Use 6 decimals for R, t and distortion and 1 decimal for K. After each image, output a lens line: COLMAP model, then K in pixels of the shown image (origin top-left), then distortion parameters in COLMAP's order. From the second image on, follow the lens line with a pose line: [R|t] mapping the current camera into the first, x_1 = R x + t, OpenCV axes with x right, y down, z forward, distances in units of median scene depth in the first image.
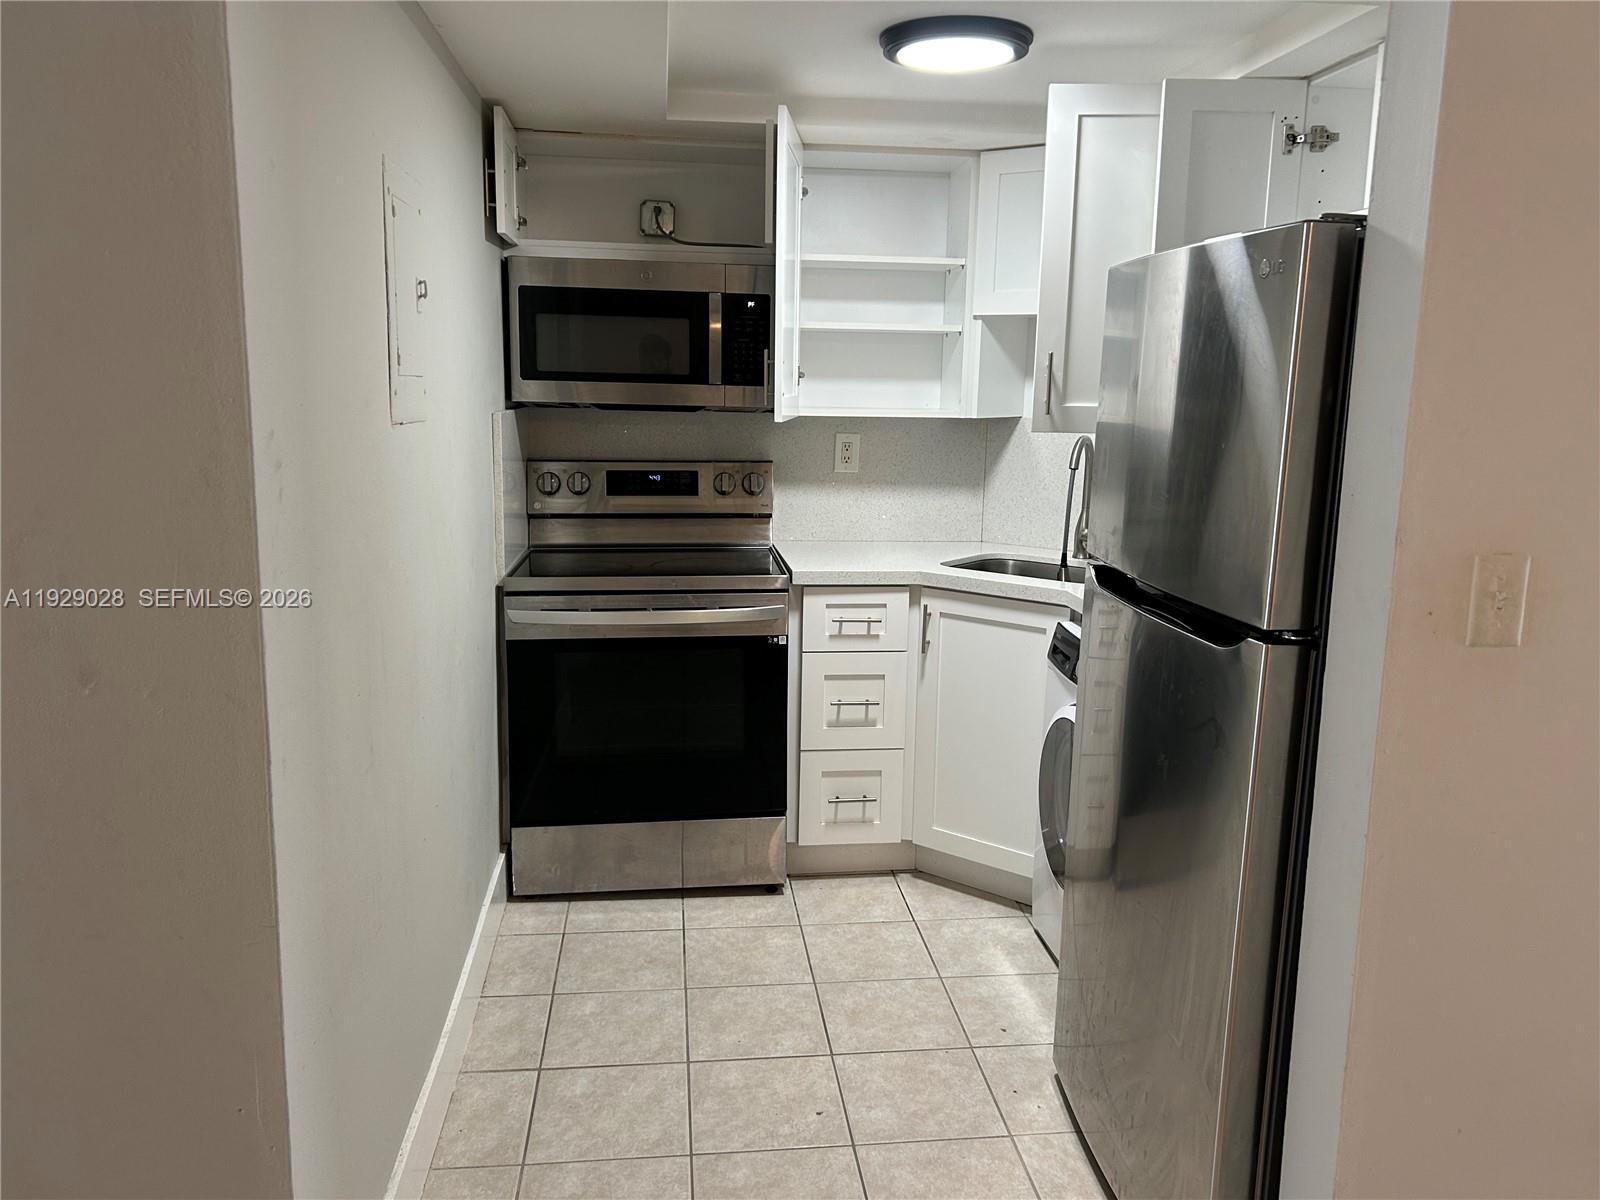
lens RADIAL K [[1209.0, 0, 807.5], [0, 1209.0, 592.7], [0, 0, 1]] dist [0.047572, -0.056766]
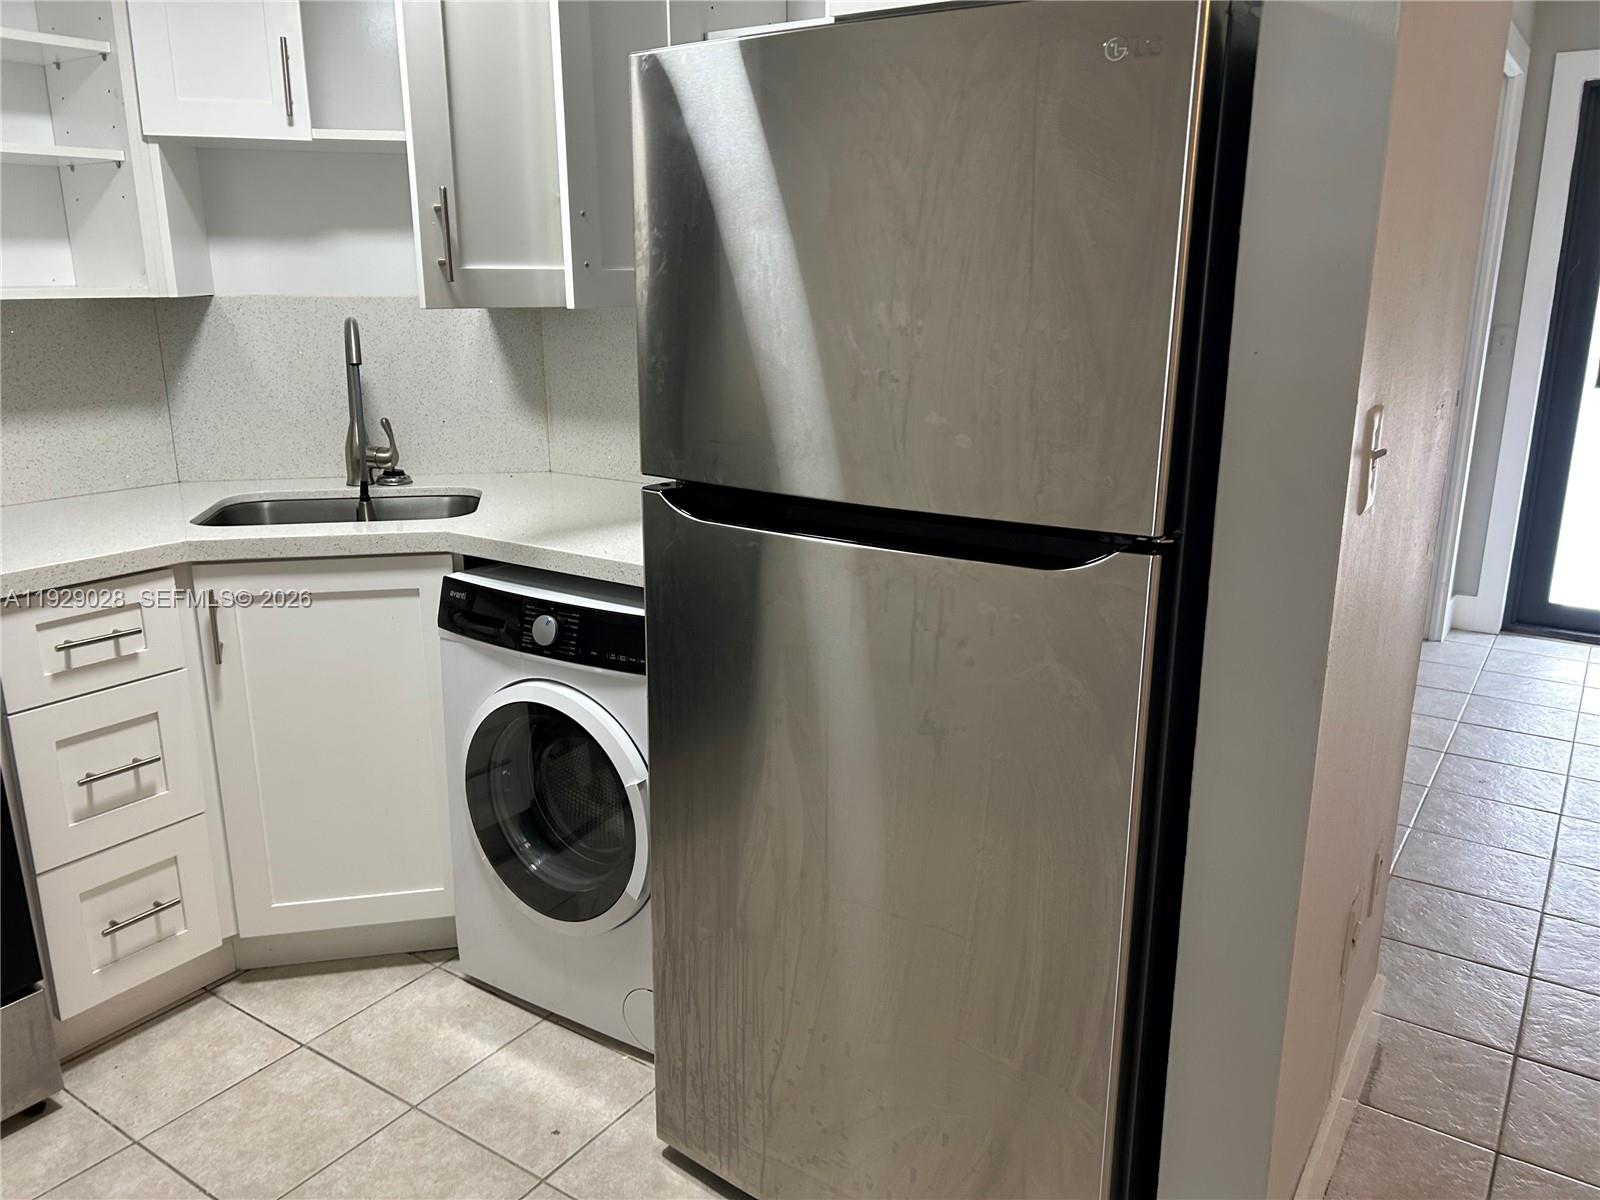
lens RADIAL K [[1209.0, 0, 815.2], [0, 1209.0, 605.4], [0, 0, 1]] dist [0.047572, -0.056766]
pose [[0.646068, -0.217657, 0.731589, -0.170962], [0.142455, 0.976023, 0.164577, -0.043258], [-0.749869, -0.002110, 0.661583, 0.320460]]
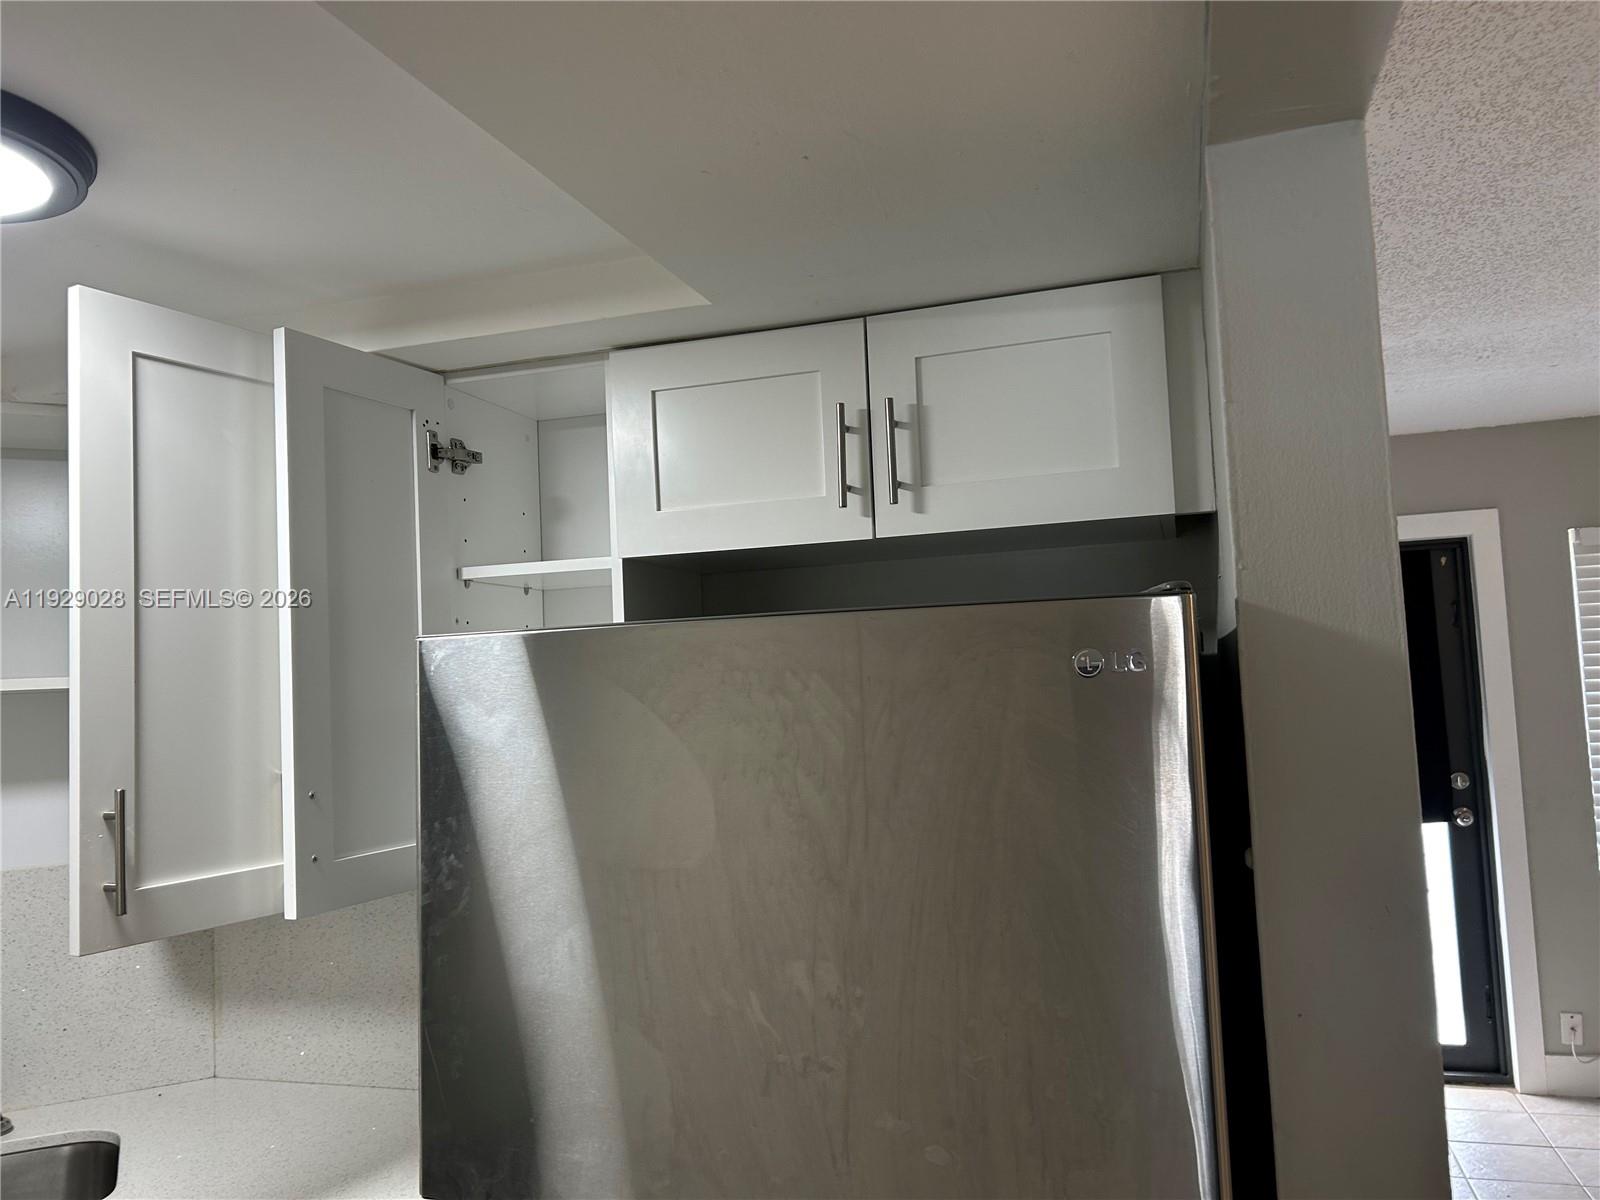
lens RADIAL K [[1209.0, 0, 790.2], [0, 1209.0, 605.2], [0, 0, 1]] dist [0.047572, -0.056766]
pose [[0.417946, 0.020336, 0.908244, -0.113283], [0.208238, 0.970987, -0.117566, -0.125785], [-0.884284, 0.238268, 0.401585, 0.435031]]
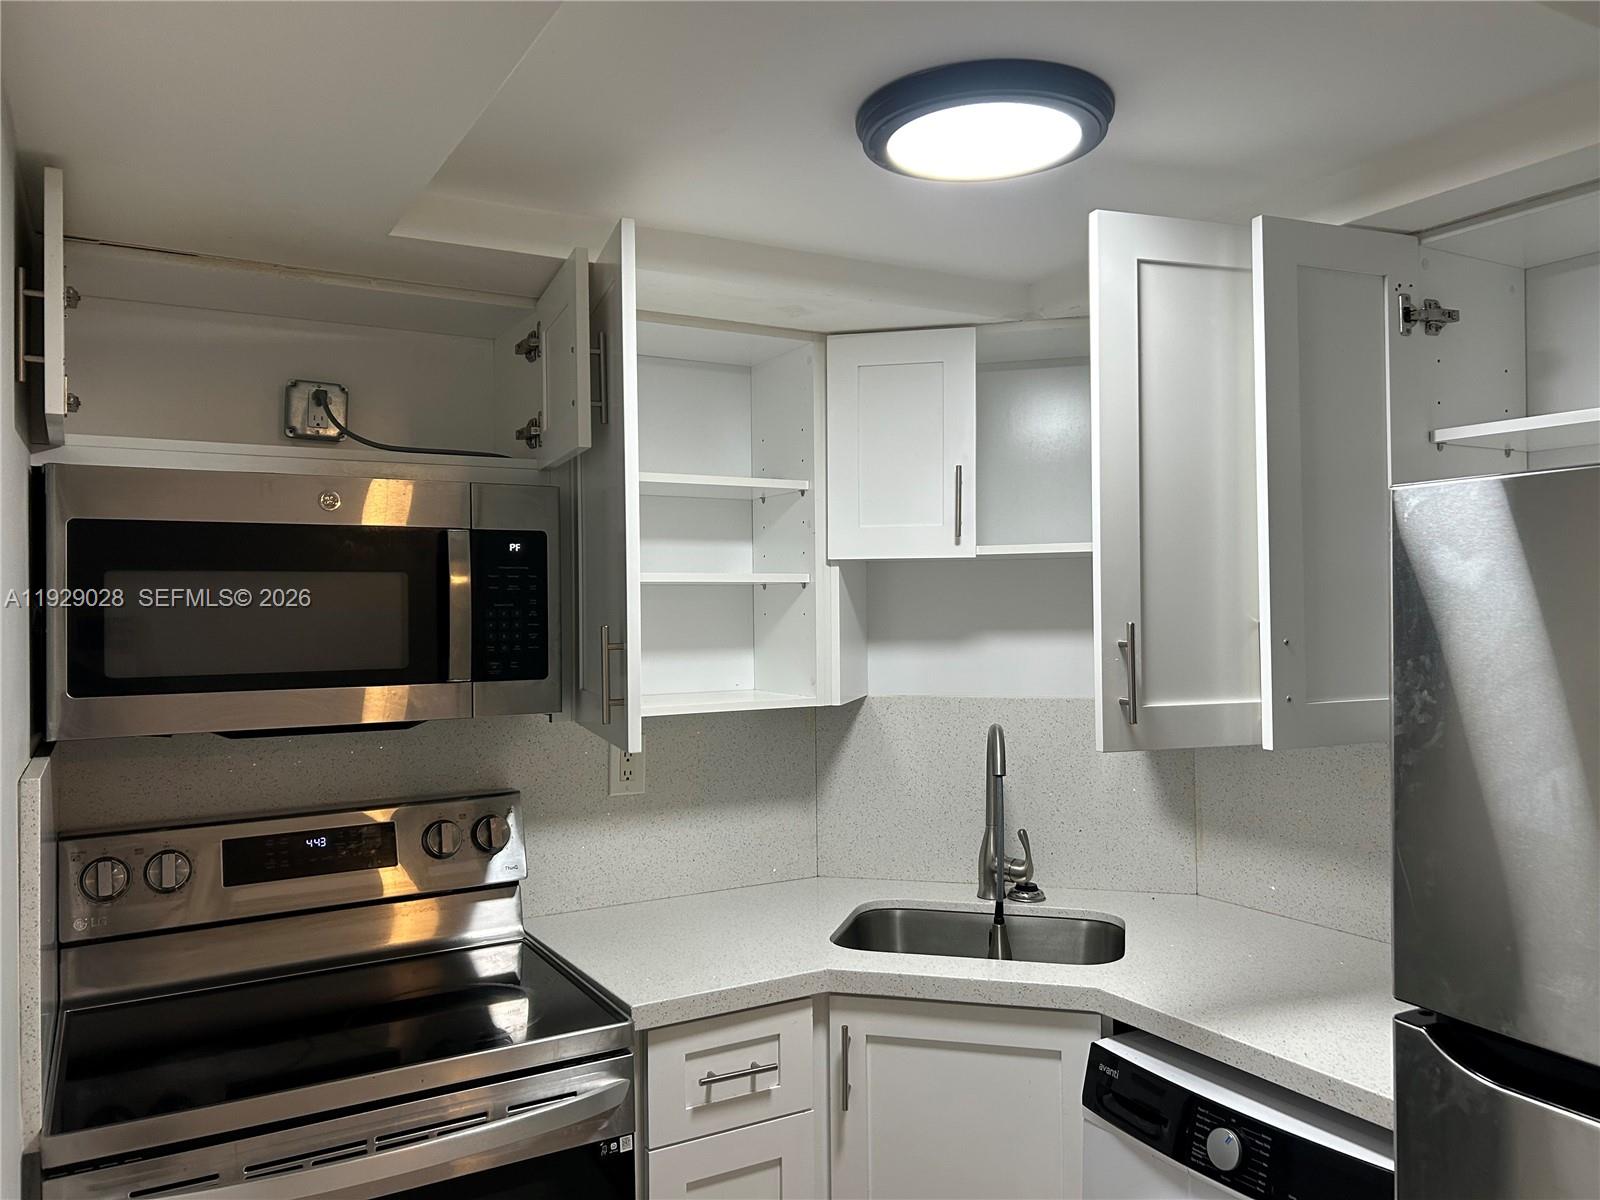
lens RADIAL K [[1209.0, 0, 811.6], [0, 1209.0, 592.1], [0, 0, 1]] dist [0.047572, -0.056766]
pose [[0.918119, -0.026071, 0.395447, -0.151398], [0.098734, 0.981418, -0.164528, -0.104306], [-0.383810, 0.190101, 0.903633, 0.410096]]
